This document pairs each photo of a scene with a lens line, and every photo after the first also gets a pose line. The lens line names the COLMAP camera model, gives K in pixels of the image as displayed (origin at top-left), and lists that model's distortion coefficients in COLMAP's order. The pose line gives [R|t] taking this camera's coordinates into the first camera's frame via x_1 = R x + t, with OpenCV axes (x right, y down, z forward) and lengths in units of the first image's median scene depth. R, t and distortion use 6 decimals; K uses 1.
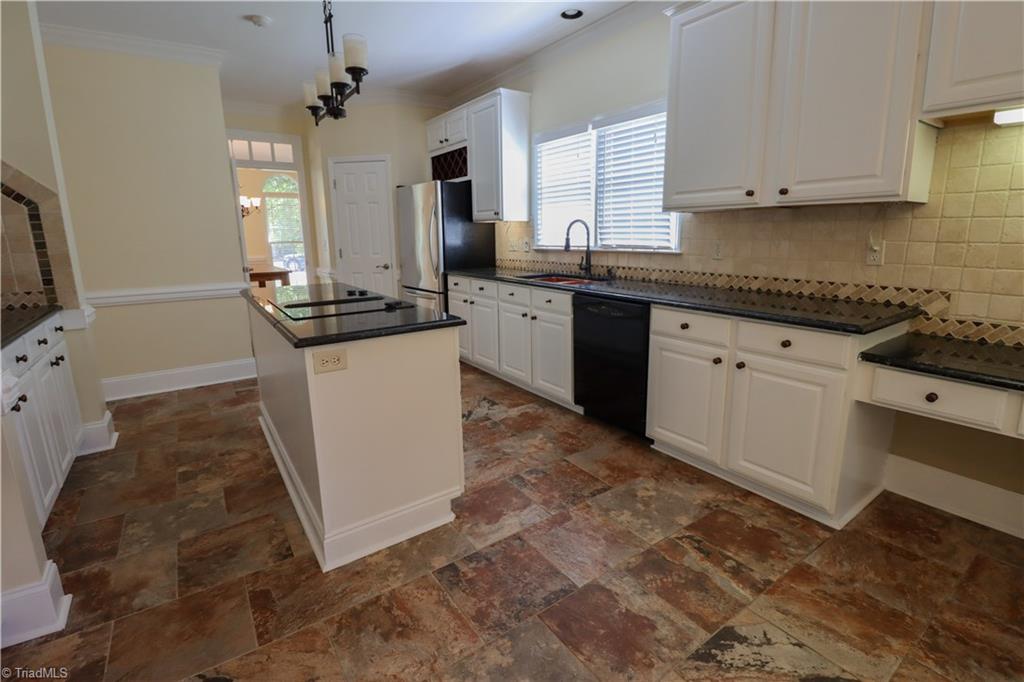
lens RADIAL K [[471.0, 0, 512.2], [0, 471.0, 331.4], [0, 0, 1]] dist [0.000270, -0.013382]
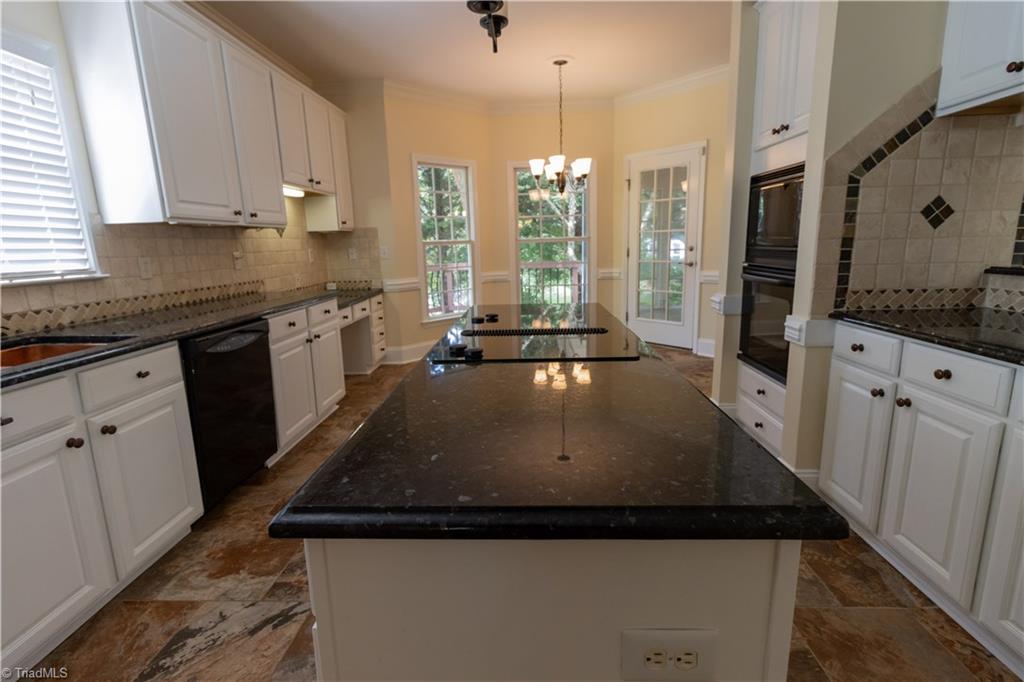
lens RADIAL K [[467.1, 0, 511.2], [0, 467.1, 329.8], [0, 0, 1]] dist [0.001752, -0.000087]
pose [[-0.796796, -0.076369, 0.599404, -0.755874], [0.162550, 0.928323, 0.334356, -0.295108], [-0.581974, 0.363847, -0.727270, 1.526480]]
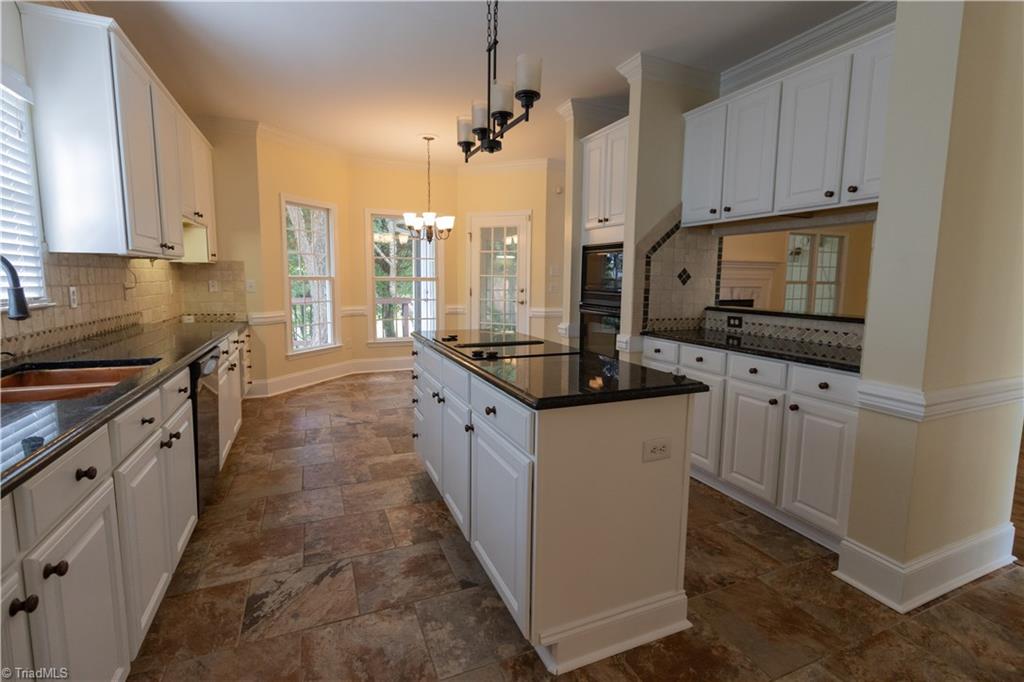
lens RADIAL K [[467.1, 0, 511.2], [0, 467.1, 329.8], [0, 0, 1]] dist [0.001752, -0.000087]
pose [[-0.979167, -0.020943, 0.201975, -0.611333], [0.042895, 0.950888, 0.306550, -0.409519], [-0.198475, 0.308827, -0.930179, 1.969353]]
